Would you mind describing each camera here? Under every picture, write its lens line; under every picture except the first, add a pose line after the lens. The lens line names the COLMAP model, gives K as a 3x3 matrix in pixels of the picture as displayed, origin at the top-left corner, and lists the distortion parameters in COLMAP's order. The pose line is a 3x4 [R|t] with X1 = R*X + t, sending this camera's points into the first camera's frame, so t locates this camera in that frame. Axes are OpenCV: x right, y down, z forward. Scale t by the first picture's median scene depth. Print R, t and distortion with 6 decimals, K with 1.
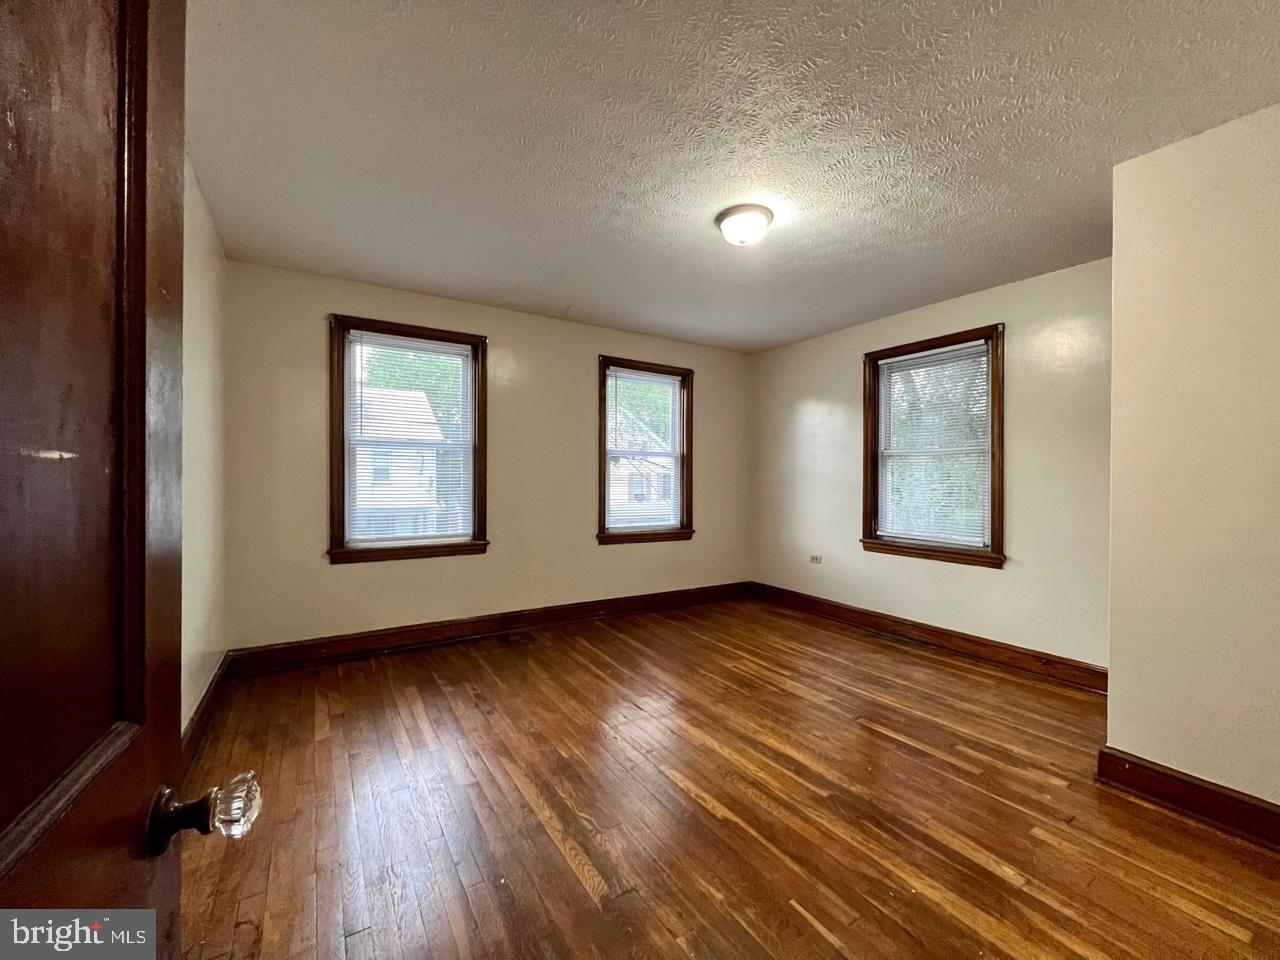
lens RADIAL K [[513.4, 0, 640.5], [0, 513.4, 476.2], [0, 0, 1]] dist [-0.000343, 0.000404]
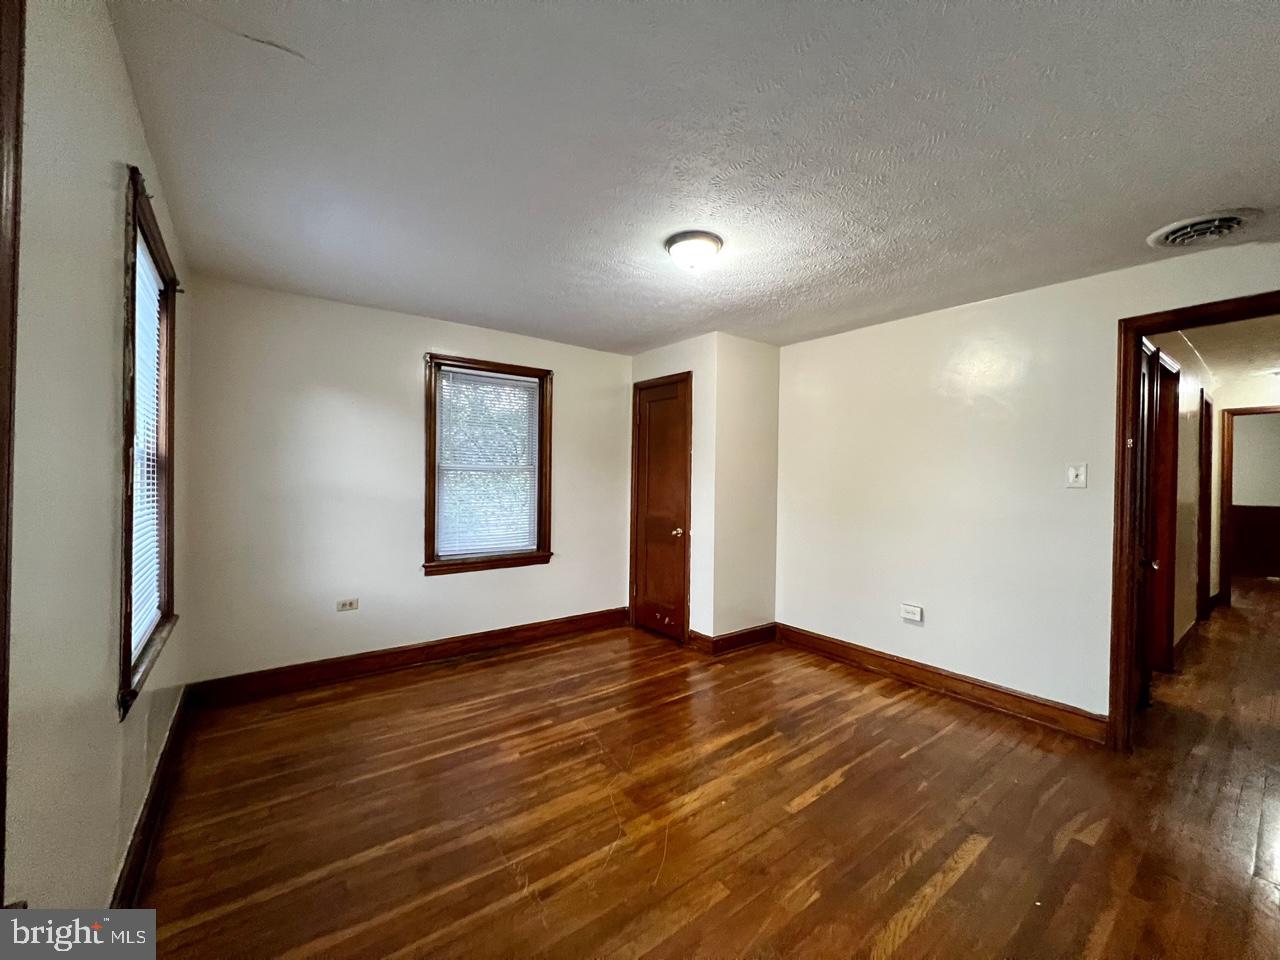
lens RADIAL K [[508.7, 0, 637.0], [0, 508.7, 480.3], [0, 0, 1]] dist [-0.001738, -0.000139]
pose [[-0.084167, -0.014766, 0.996342, -0.582412], [-0.015856, 0.999783, 0.013478, -0.046829], [-0.996326, -0.014664, -0.084383, 0.906485]]
